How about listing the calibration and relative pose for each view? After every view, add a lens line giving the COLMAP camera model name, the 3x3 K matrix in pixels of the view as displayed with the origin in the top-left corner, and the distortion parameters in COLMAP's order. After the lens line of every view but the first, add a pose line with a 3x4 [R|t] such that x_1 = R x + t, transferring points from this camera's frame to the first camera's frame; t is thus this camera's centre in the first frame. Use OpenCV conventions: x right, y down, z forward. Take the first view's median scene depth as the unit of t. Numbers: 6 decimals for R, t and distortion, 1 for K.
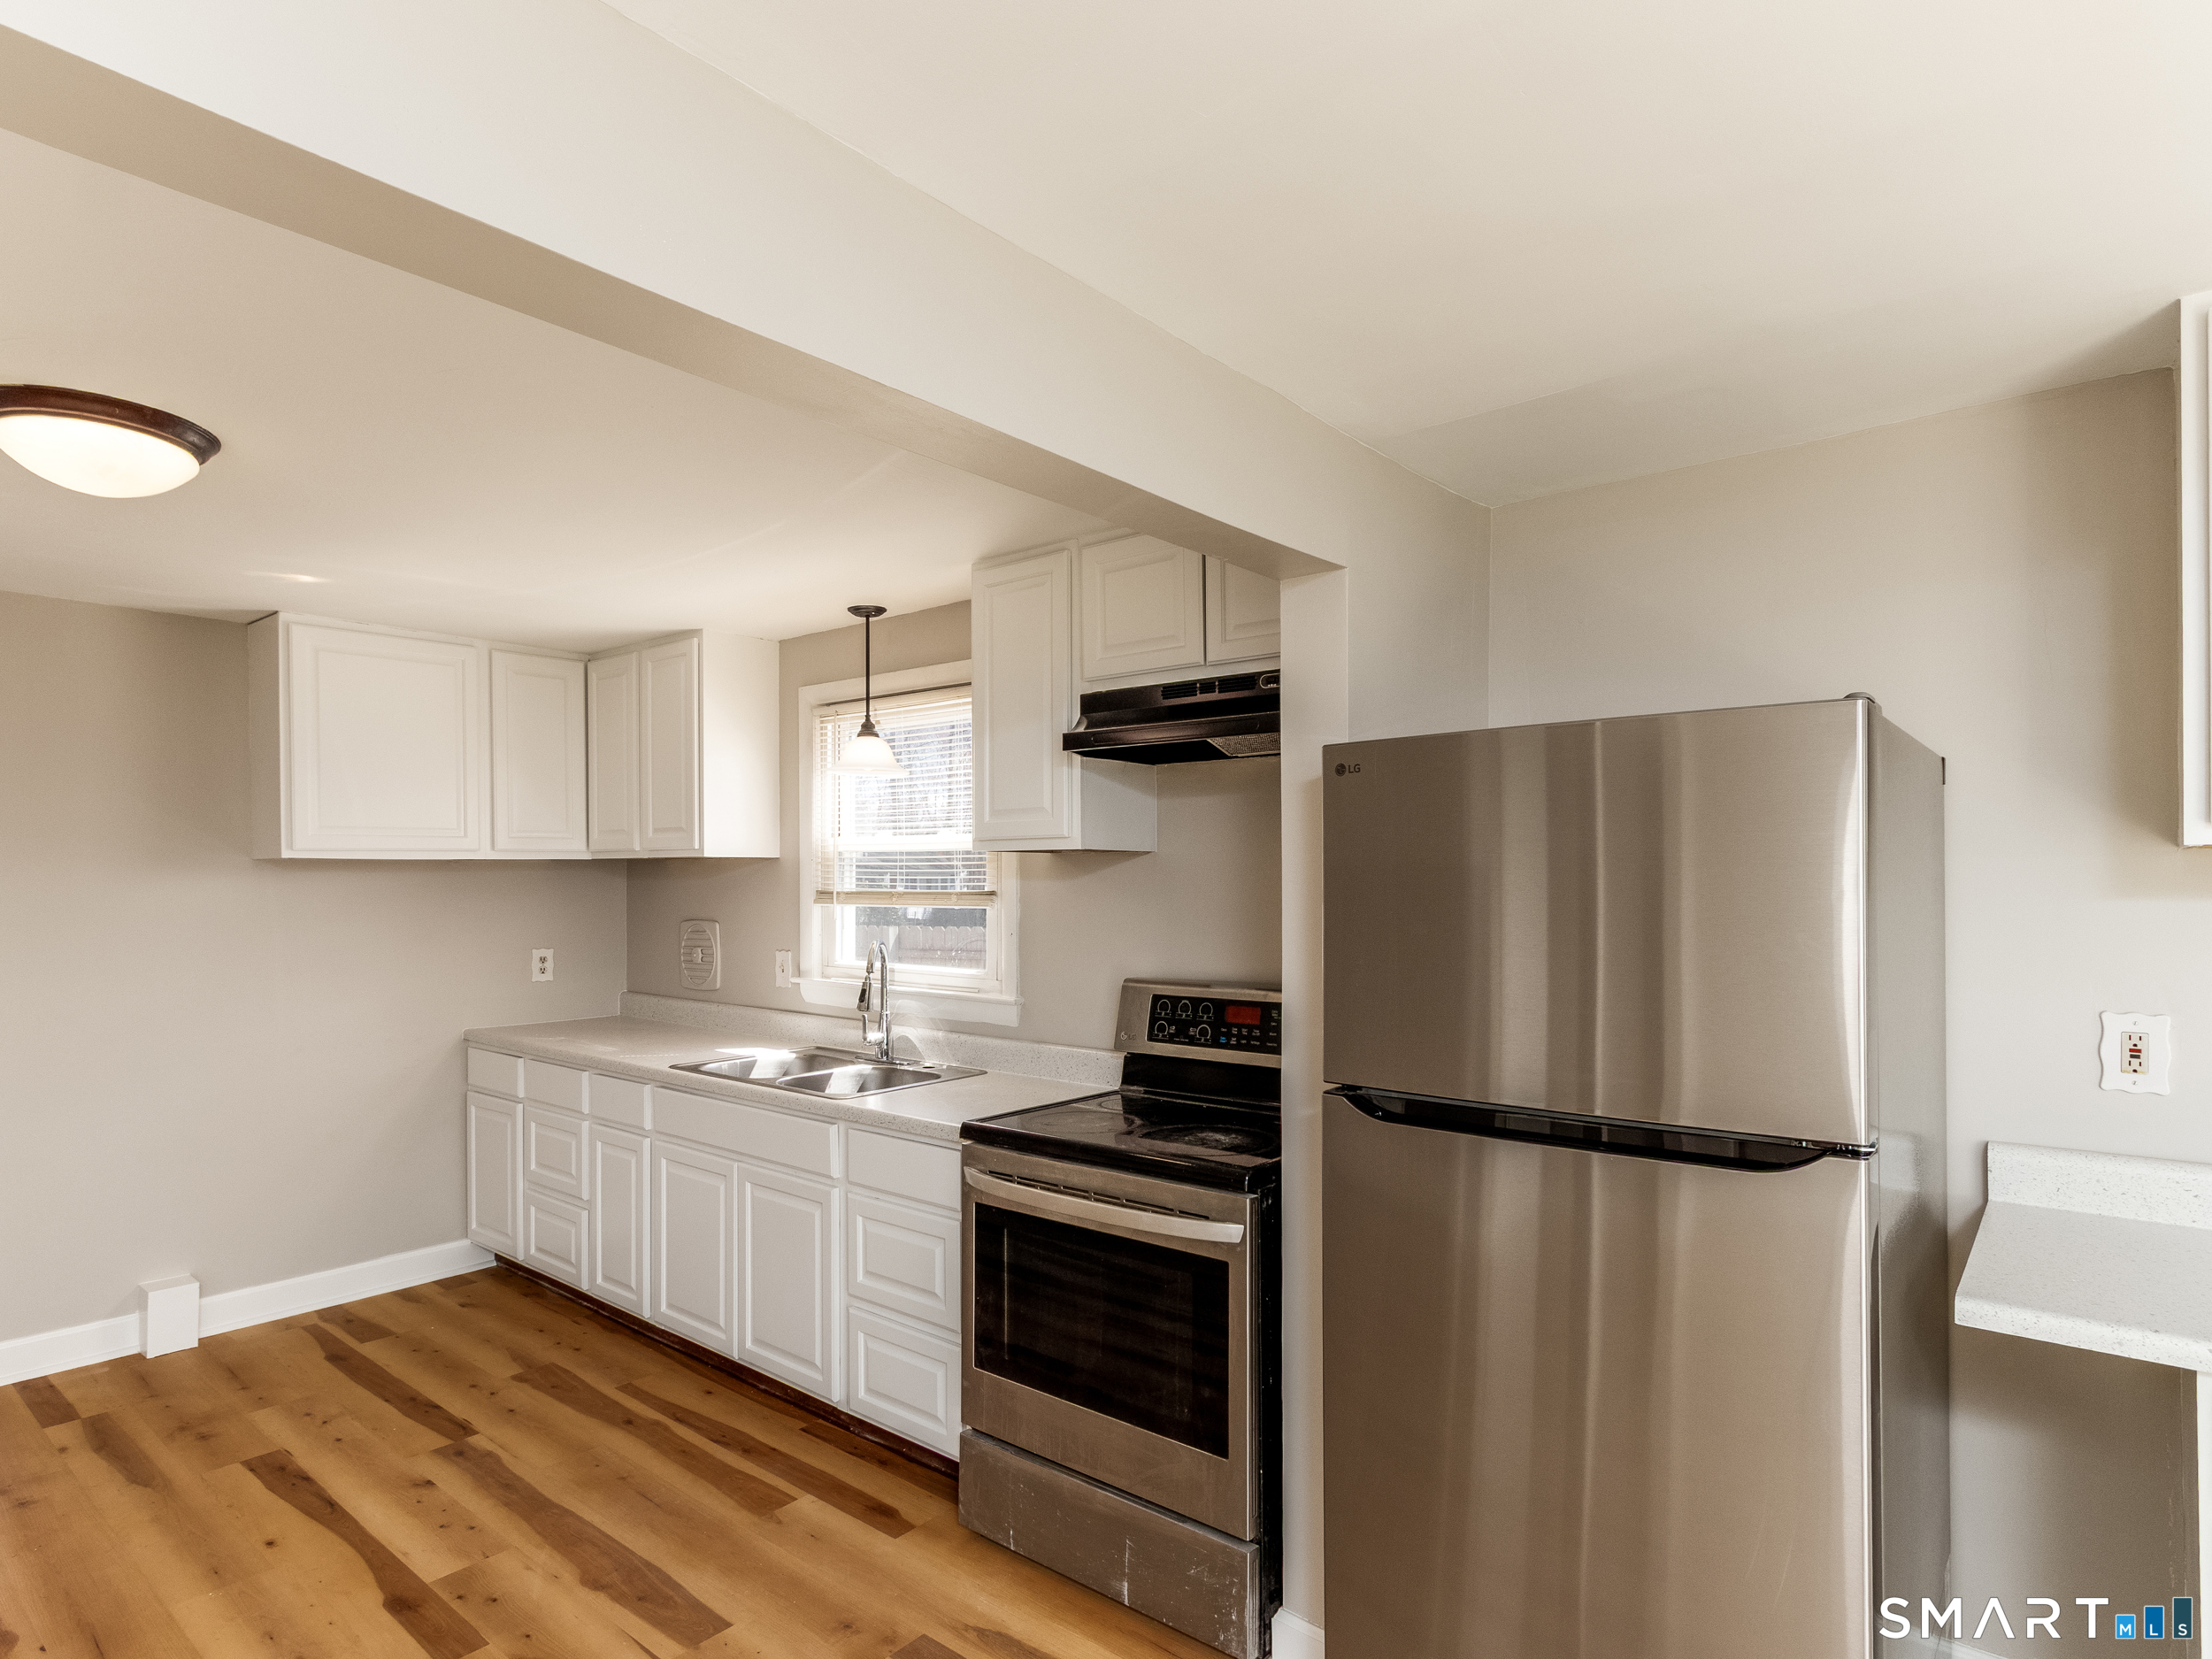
lens RADIAL K [[1189.2, 0, 1100.0], [0, 1189.2, 881.0], [0, 0, 1]] dist [0.012086, -0.005327]
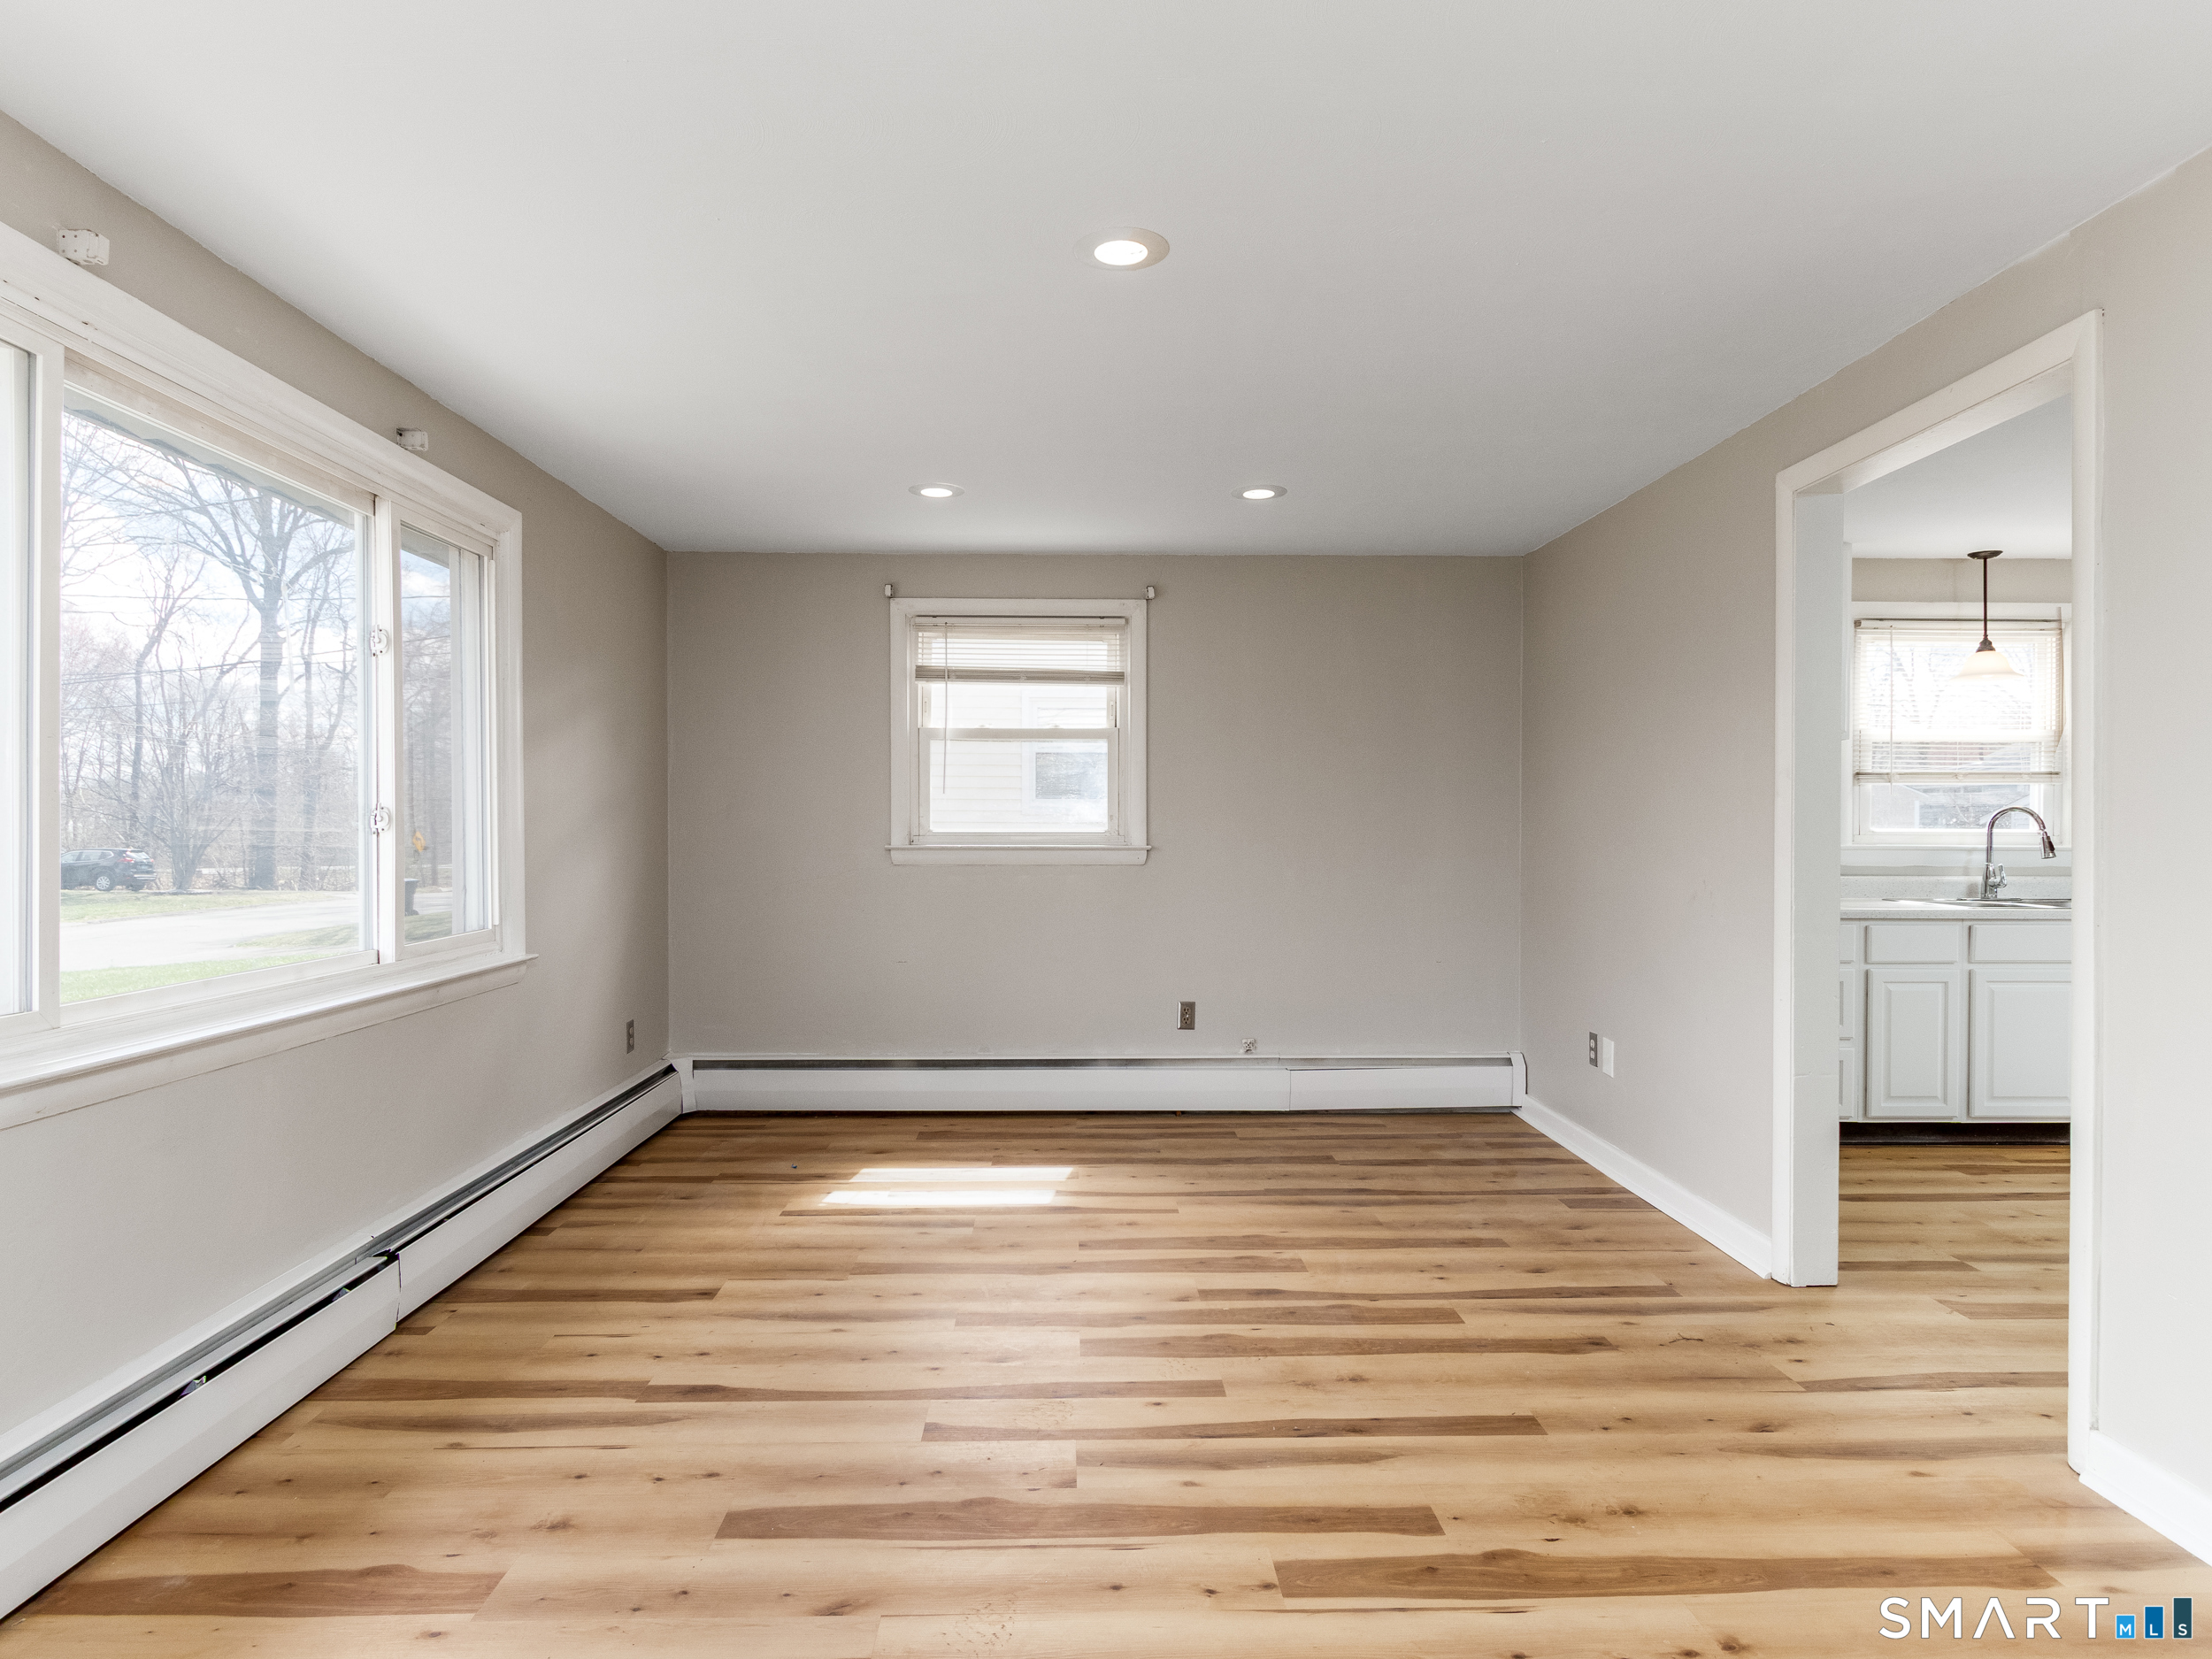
lens RADIAL K [[1284.0, 0, 1098.6], [0, 1284.0, 840.7], [0, 0, 1]] dist [0.007871, -0.002509]
pose [[0.753406, -0.007075, 0.657517, -2.265495], [0.000037, 0.999943, 0.010718, 0.085687], [-0.657555, -0.008051, 0.753363, 0.707354]]
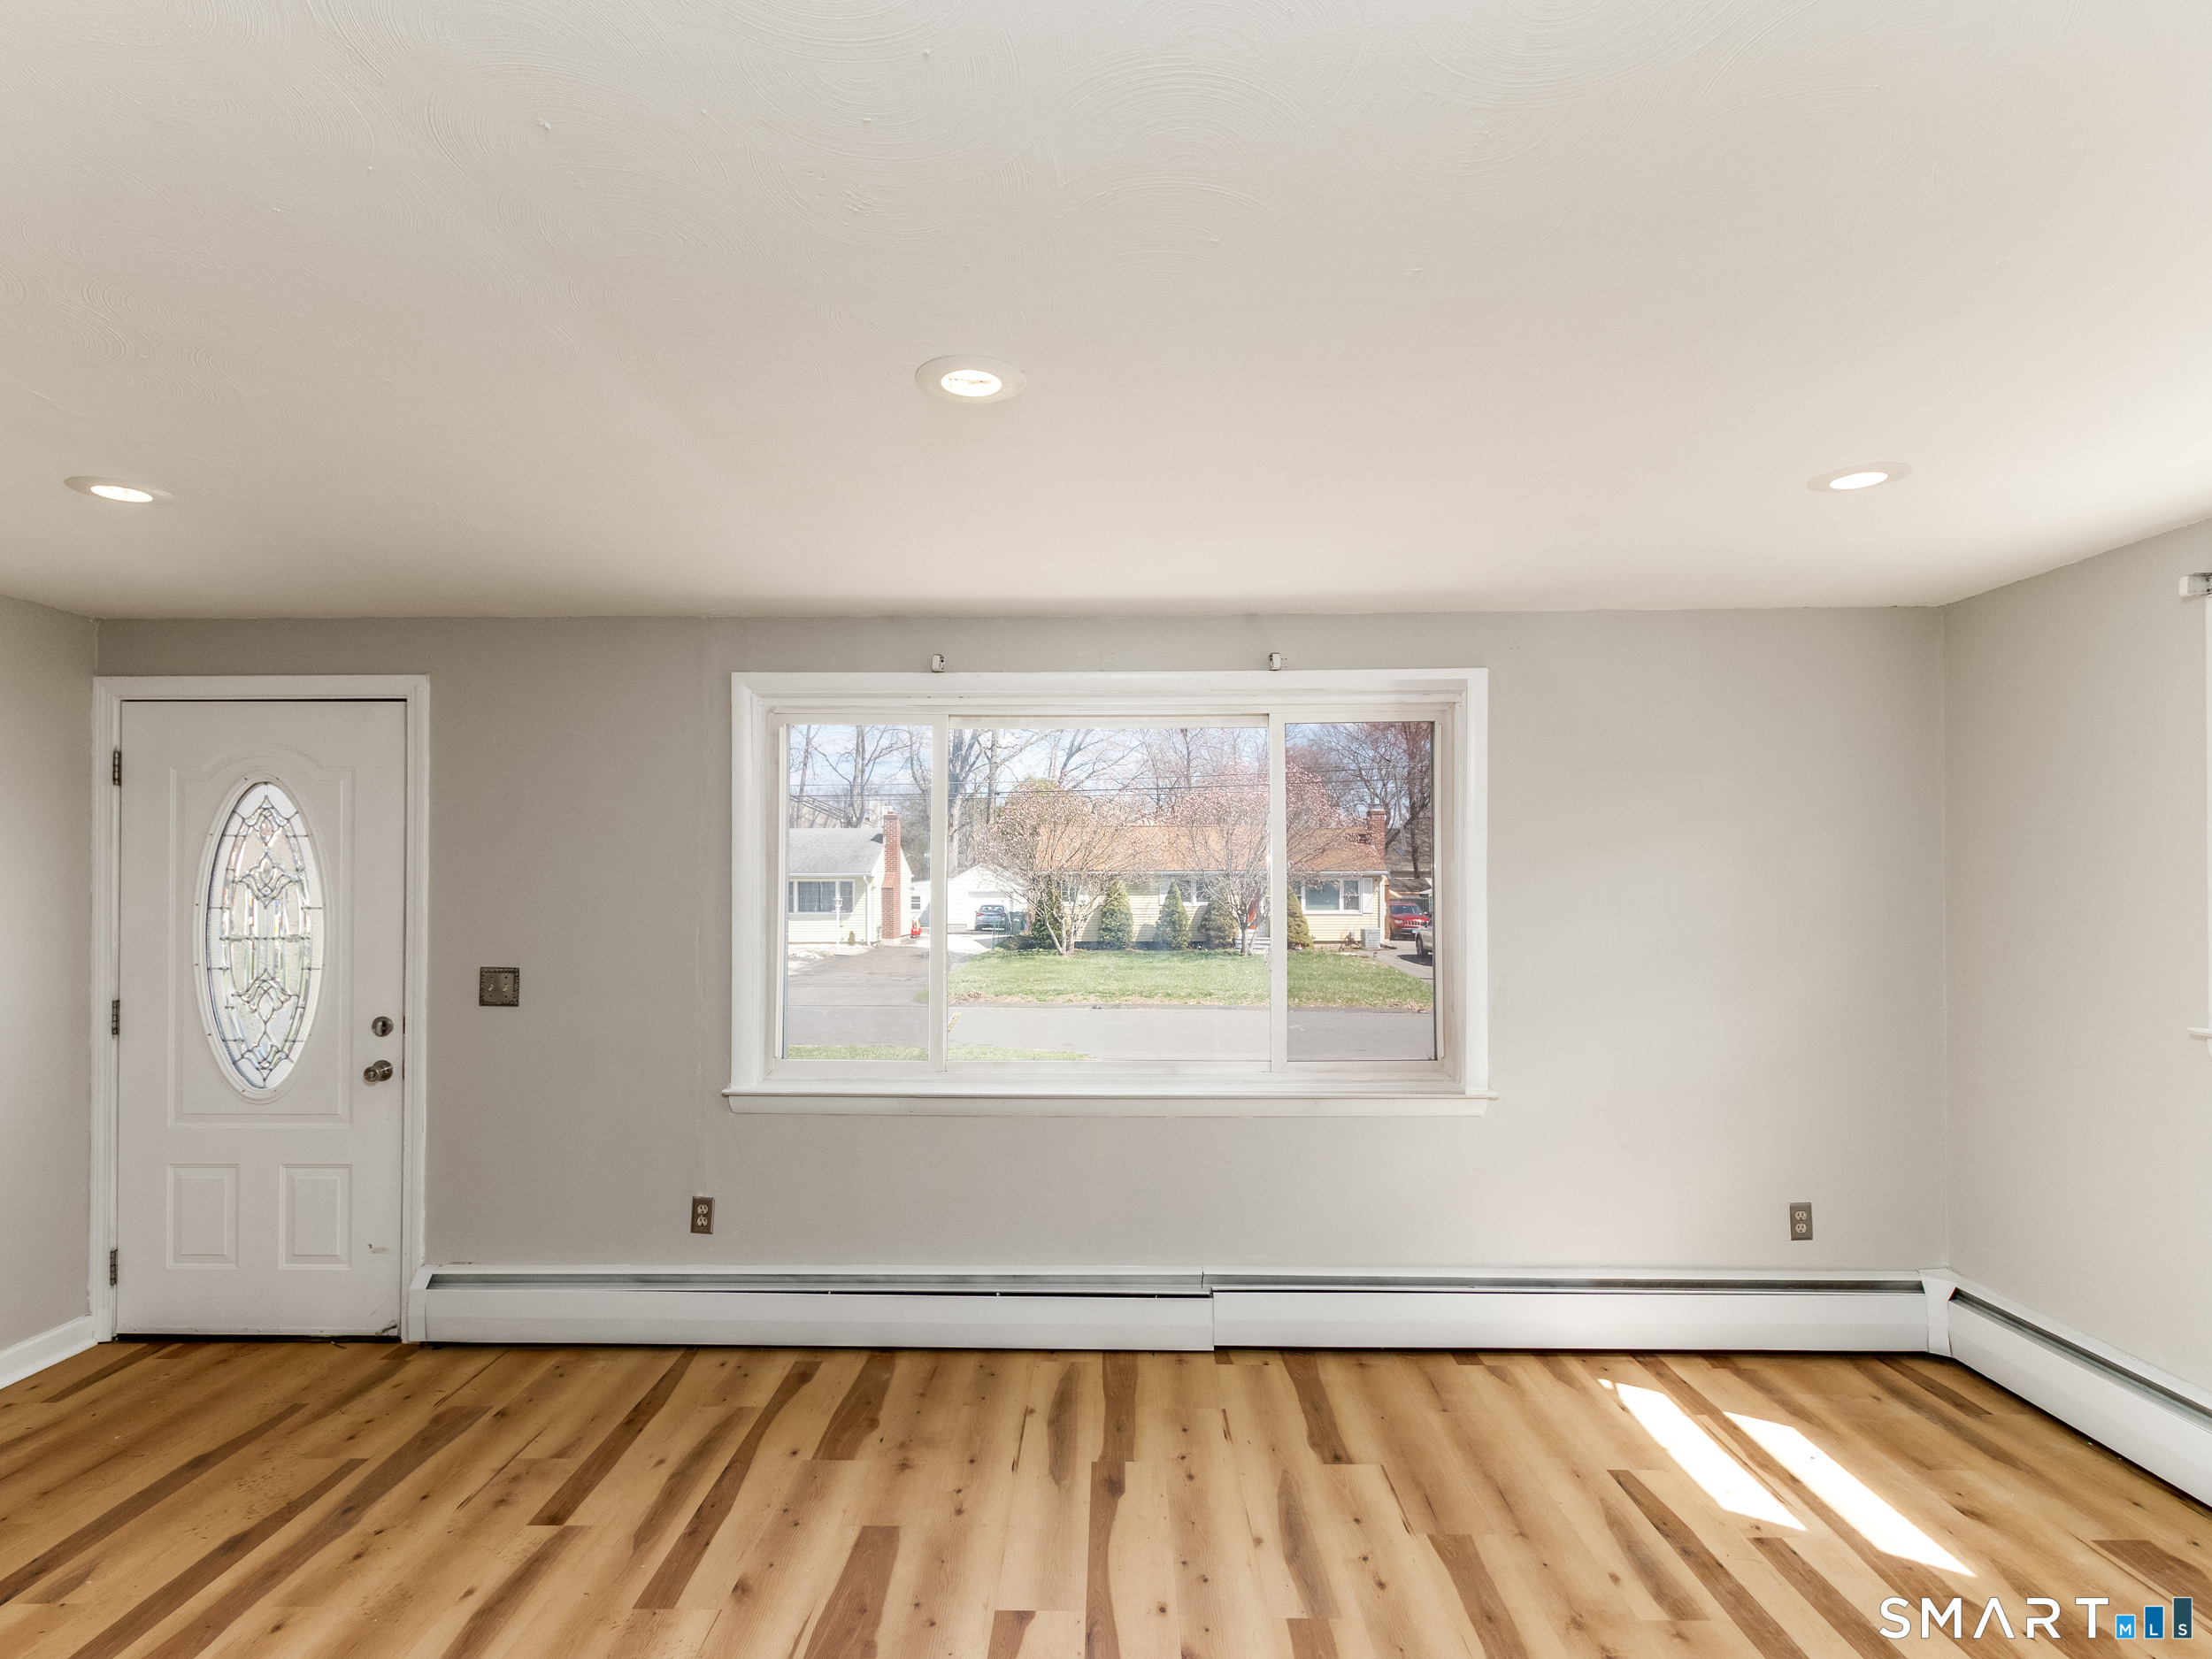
lens RADIAL K [[1189.2, 0, 1096.4], [0, 1189.2, 877.7], [0, 0, 1]] dist [0.012086, -0.005327]
pose [[0.626560, -0.005895, -0.779351, -1.161077], [0.000189, 0.999973, -0.007412, 0.002378], [0.779373, 0.004497, 0.626544, 0.954799]]
